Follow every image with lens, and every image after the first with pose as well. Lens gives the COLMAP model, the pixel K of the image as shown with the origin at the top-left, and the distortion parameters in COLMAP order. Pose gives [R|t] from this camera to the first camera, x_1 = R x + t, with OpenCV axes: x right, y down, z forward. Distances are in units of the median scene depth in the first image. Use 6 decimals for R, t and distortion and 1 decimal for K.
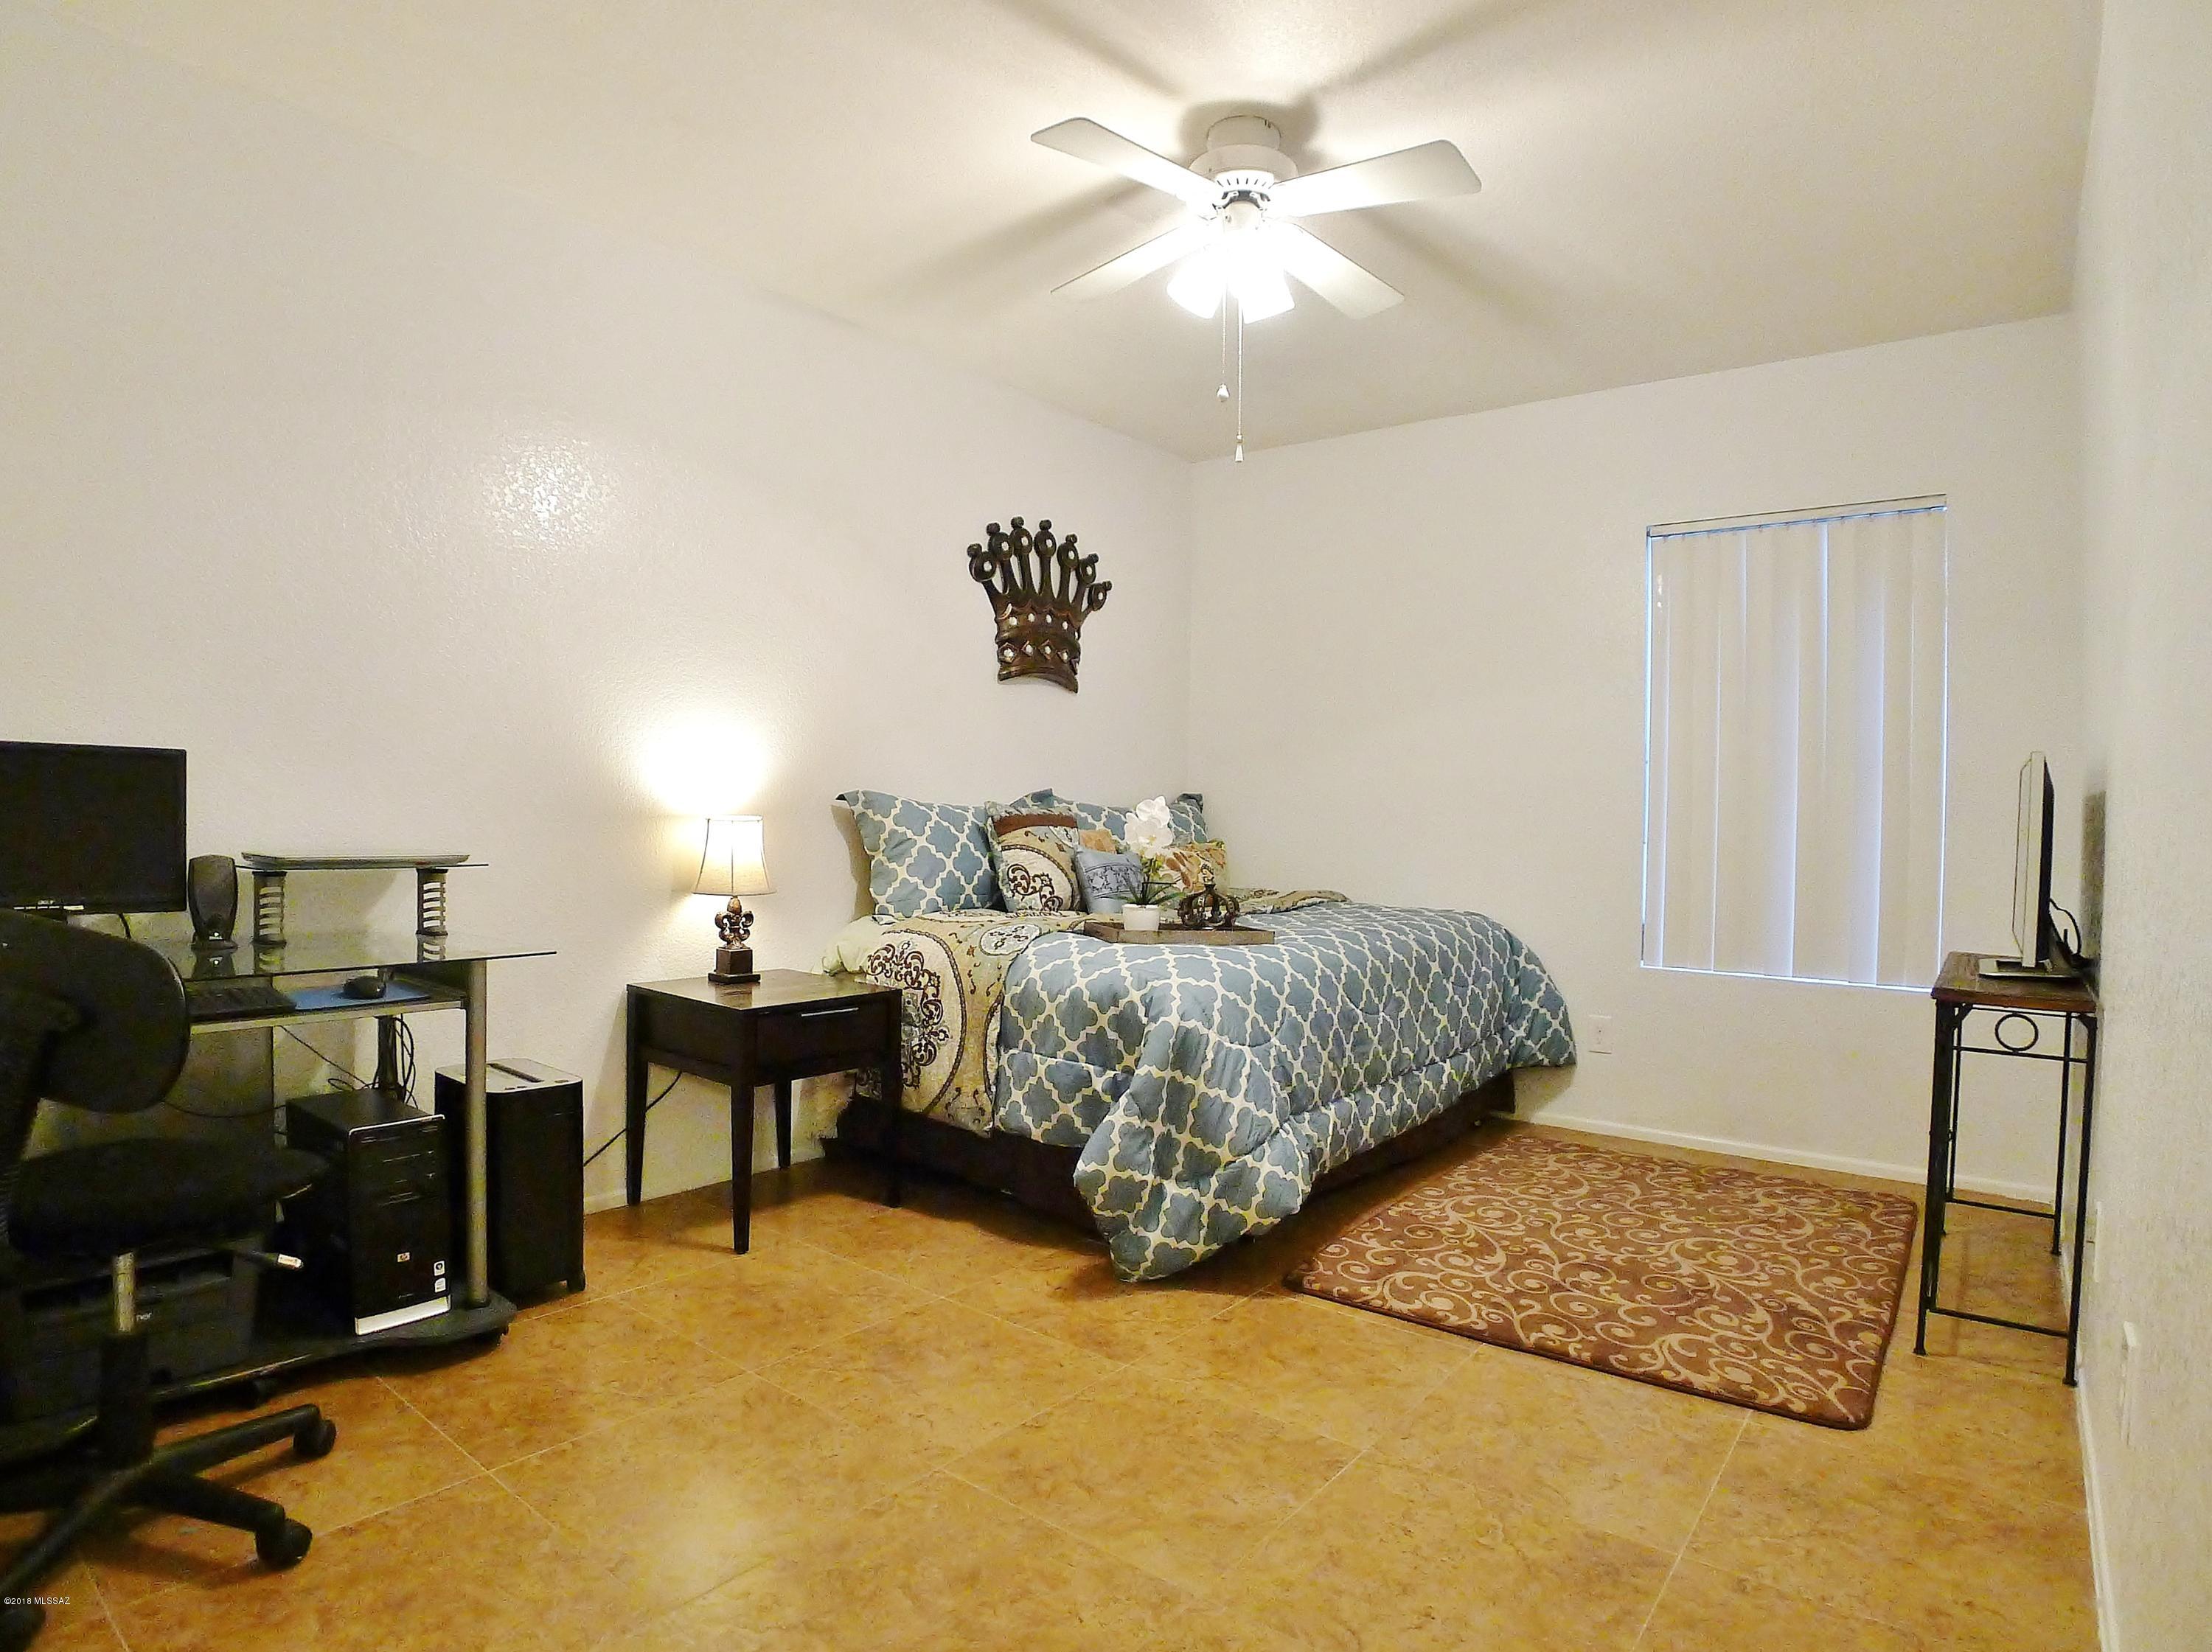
lens RADIAL K [[1208.4, 0, 1093.9], [0, 1208.4, 826.9], [0, 0, 1]] dist [-0.107937, 0.033352]
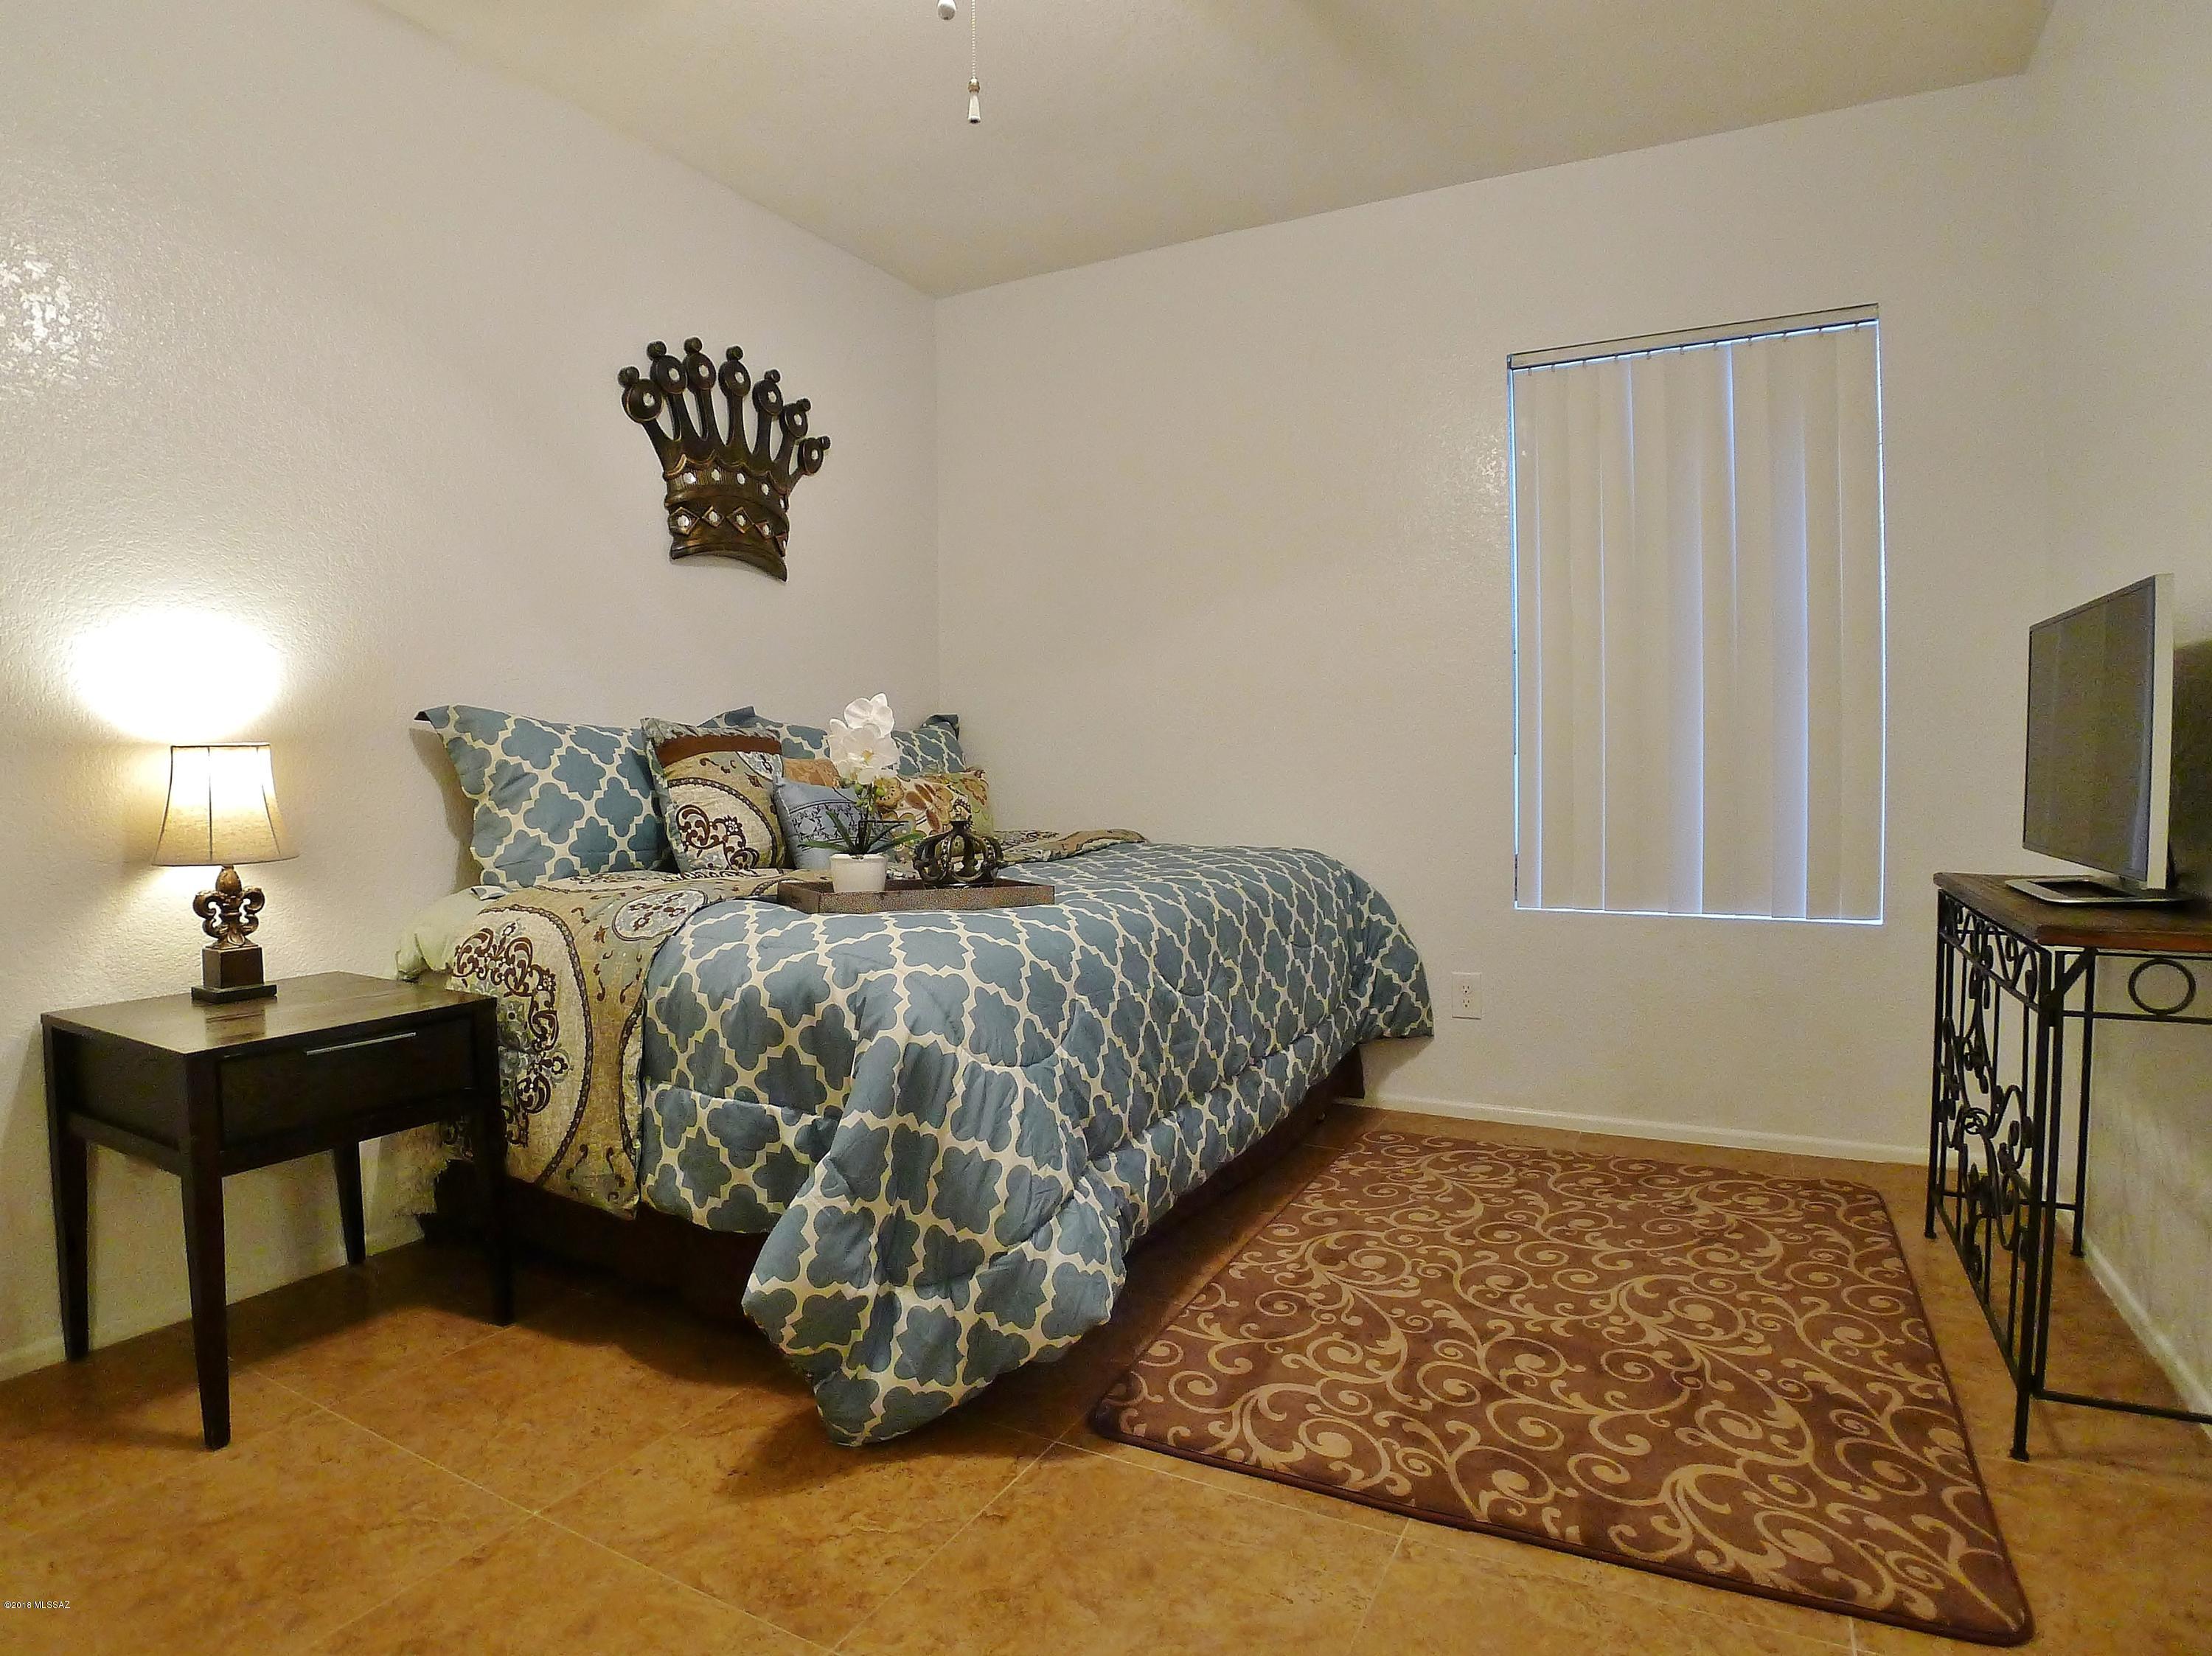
lens RADIAL K [[1218.8, 0, 1078.2], [0, 1218.8, 821.6], [0, 0, 1]] dist [-0.107907, 0.032271]
pose [[0.984864, -0.037337, 0.169259, 0.047497], [0.031720, 0.998856, 0.035773, 0.026583], [-0.170401, -0.029862, 0.984922, 0.316705]]
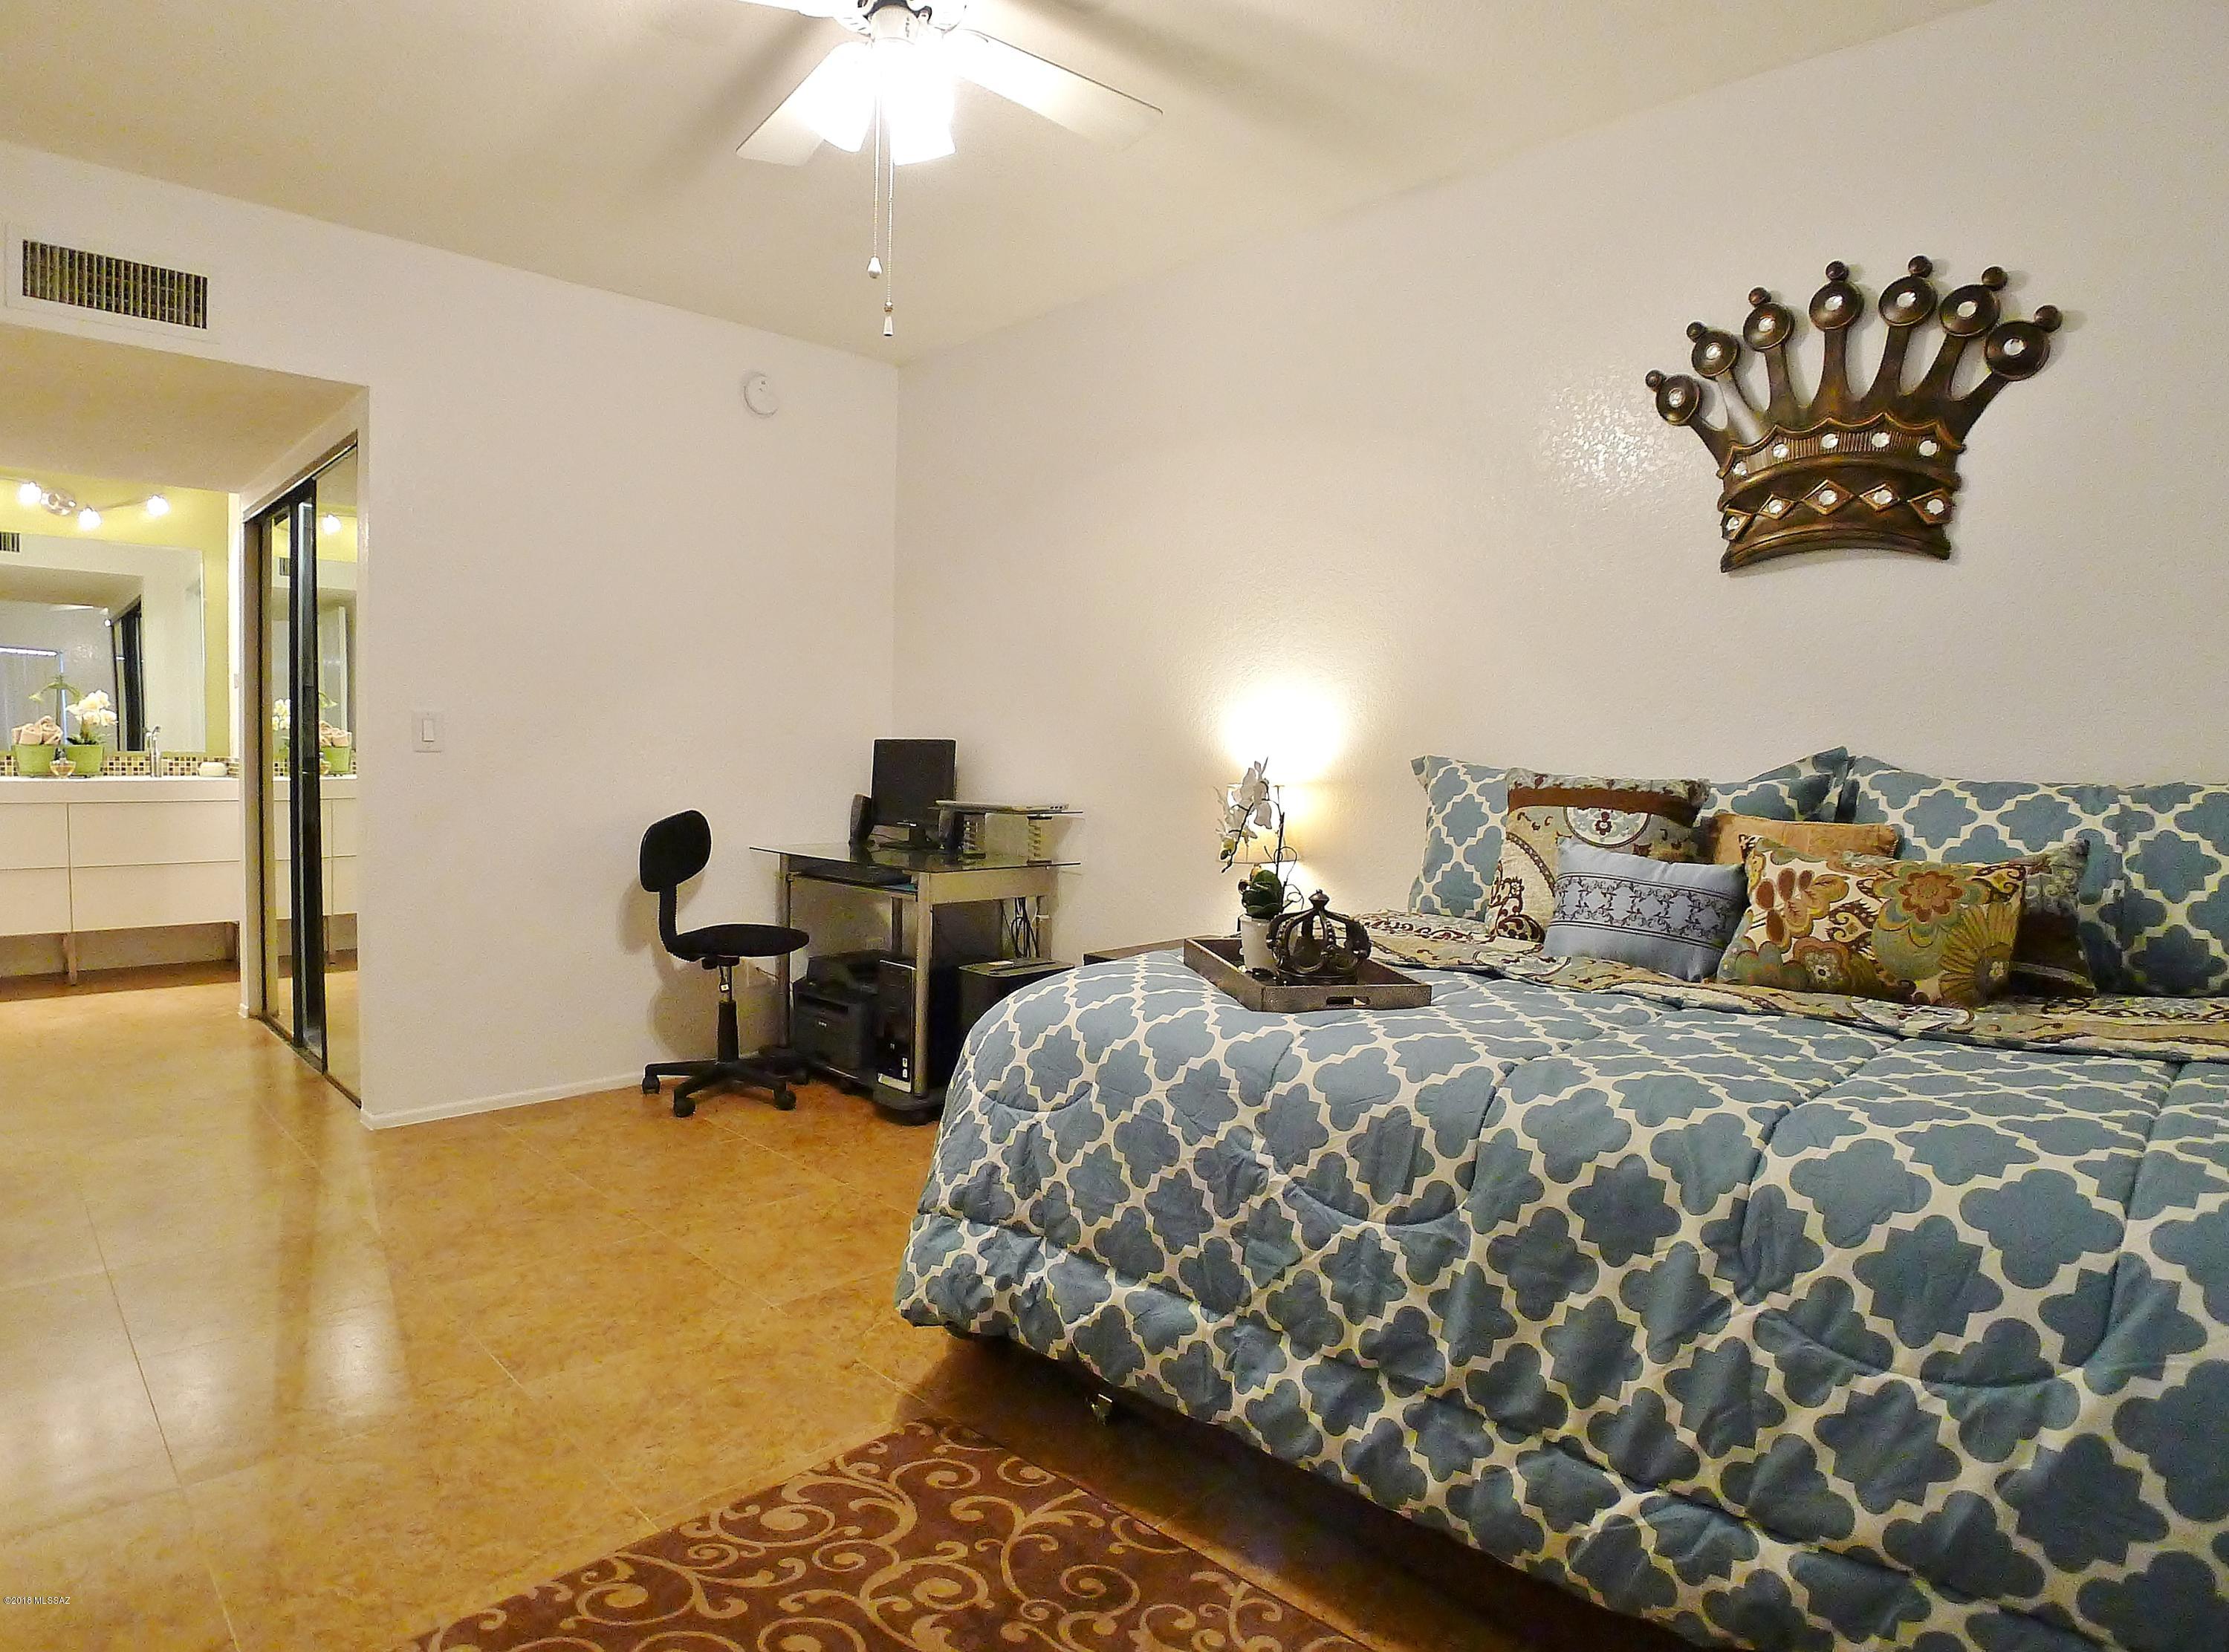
lens RADIAL K [[1248.0, 0, 1114.5], [0, 1248.0, 826.0], [0, 0, 1]] dist [-0.070745, -0.000504]
pose [[-0.101070, 0.035039, -0.994262, 0.768226], [-0.027795, 0.998890, 0.038027, -0.010765], [0.994491, 0.031479, -0.099983, 1.018232]]
